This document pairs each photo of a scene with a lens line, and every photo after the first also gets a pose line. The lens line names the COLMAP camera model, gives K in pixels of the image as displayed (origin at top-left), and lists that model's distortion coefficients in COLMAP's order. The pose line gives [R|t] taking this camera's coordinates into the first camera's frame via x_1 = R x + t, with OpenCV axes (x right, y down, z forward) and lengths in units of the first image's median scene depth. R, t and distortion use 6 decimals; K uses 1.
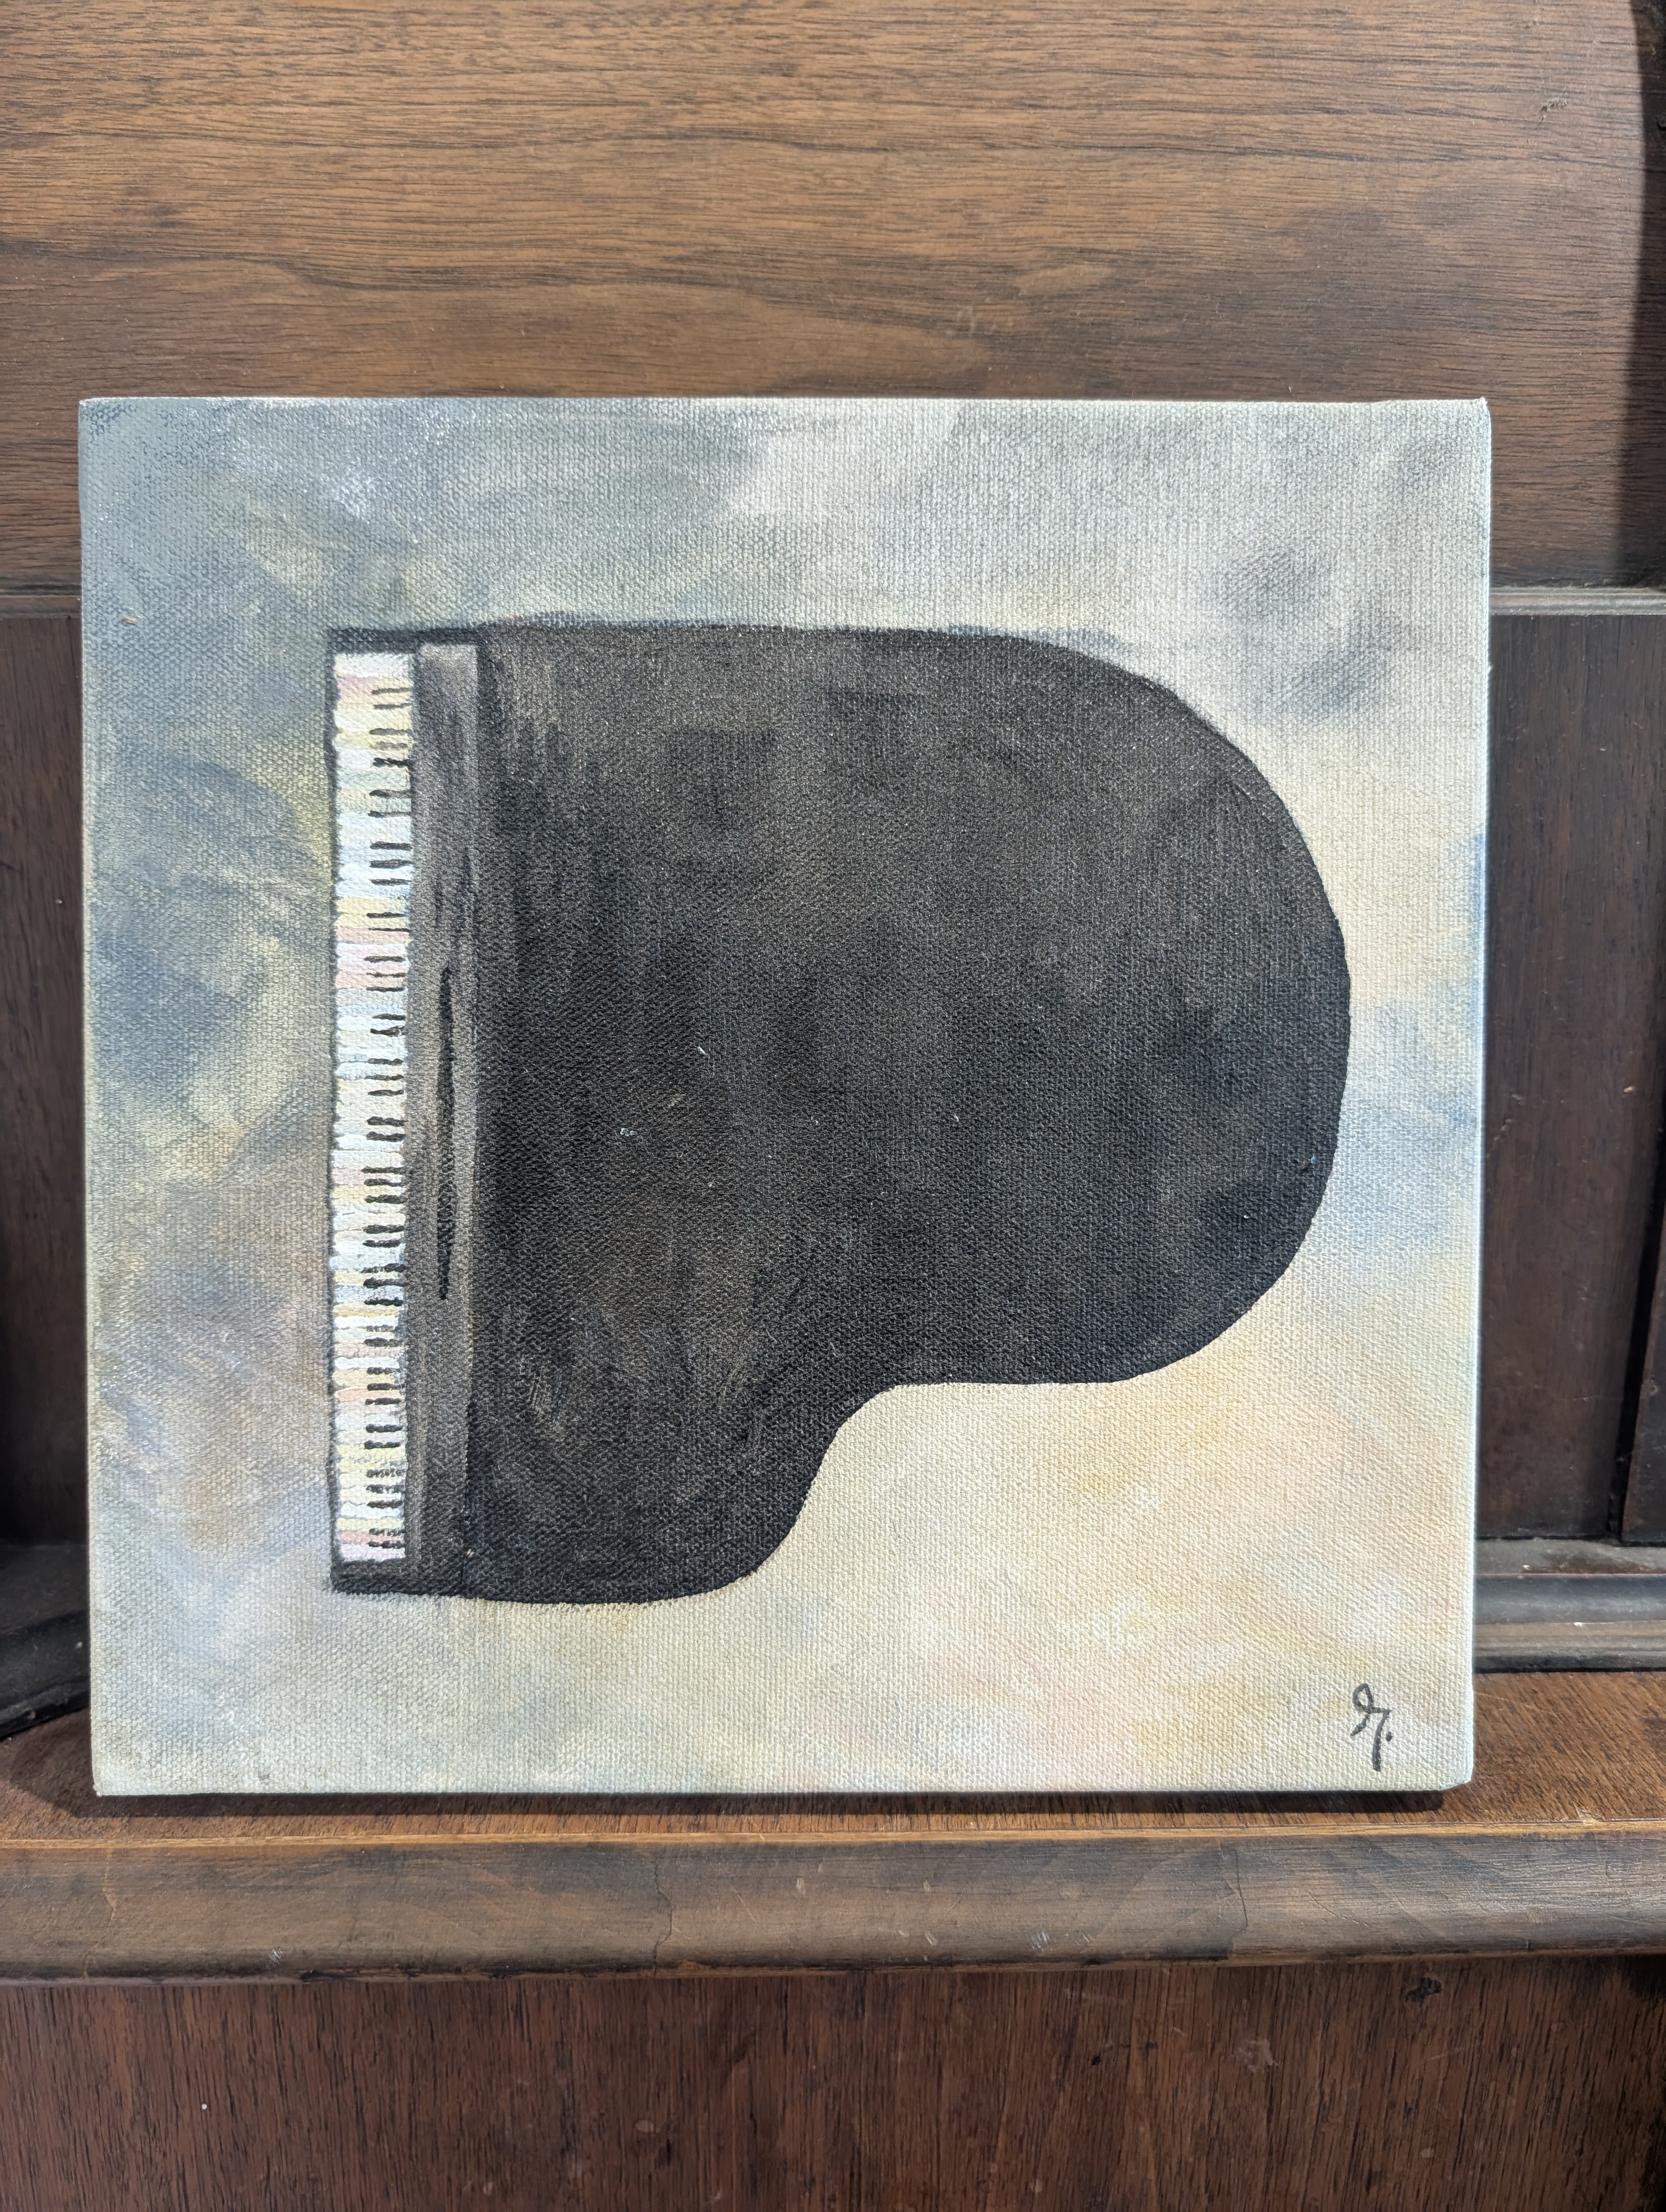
lens RADIAL K [[1552.9, 0, 818.9], [0, 1552.9, 1105.6], [0, 0, 1]] dist [-0.007753, -0.008342]
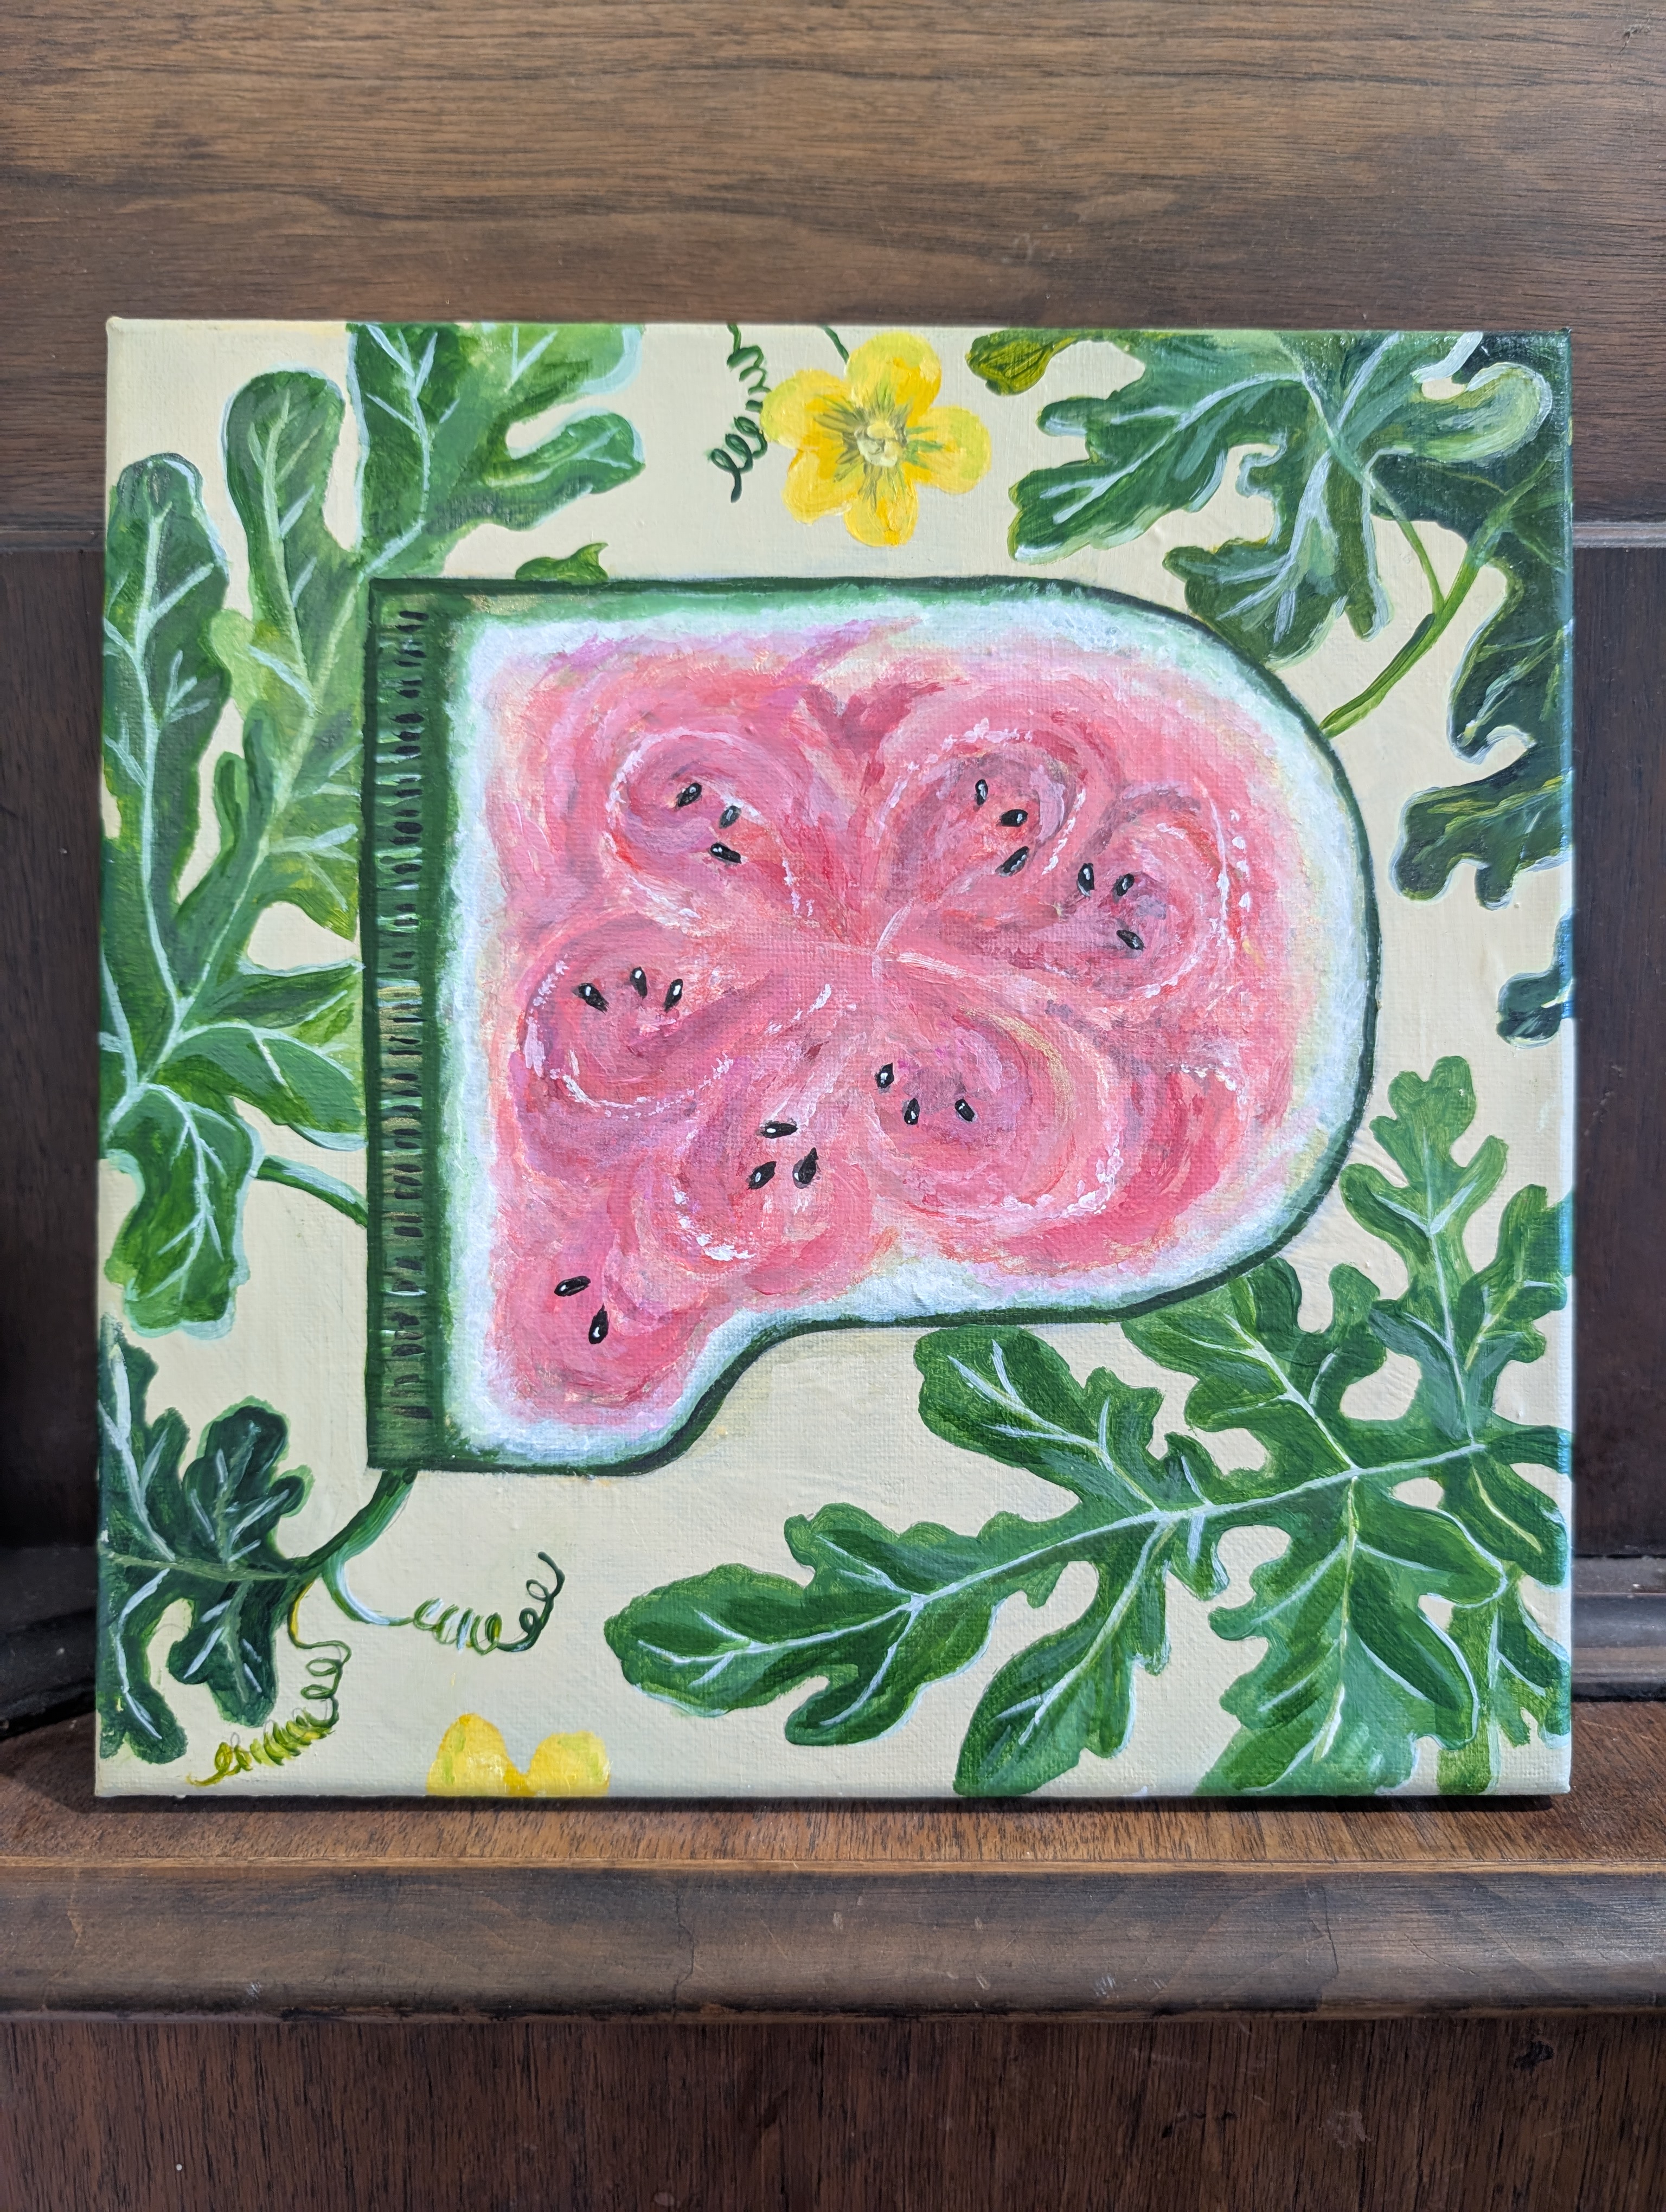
lens RADIAL K [[1552.9, 0, 848.2], [0, 1552.9, 1107.2], [0, 0, 1]] dist [-0.007753, -0.008342]
pose [[0.999834, 0.005400, -0.017421, 0.006766], [-0.006296, 0.998639, -0.051774, 0.072531], [0.017118, 0.051875, 0.998507, 0.072264]]
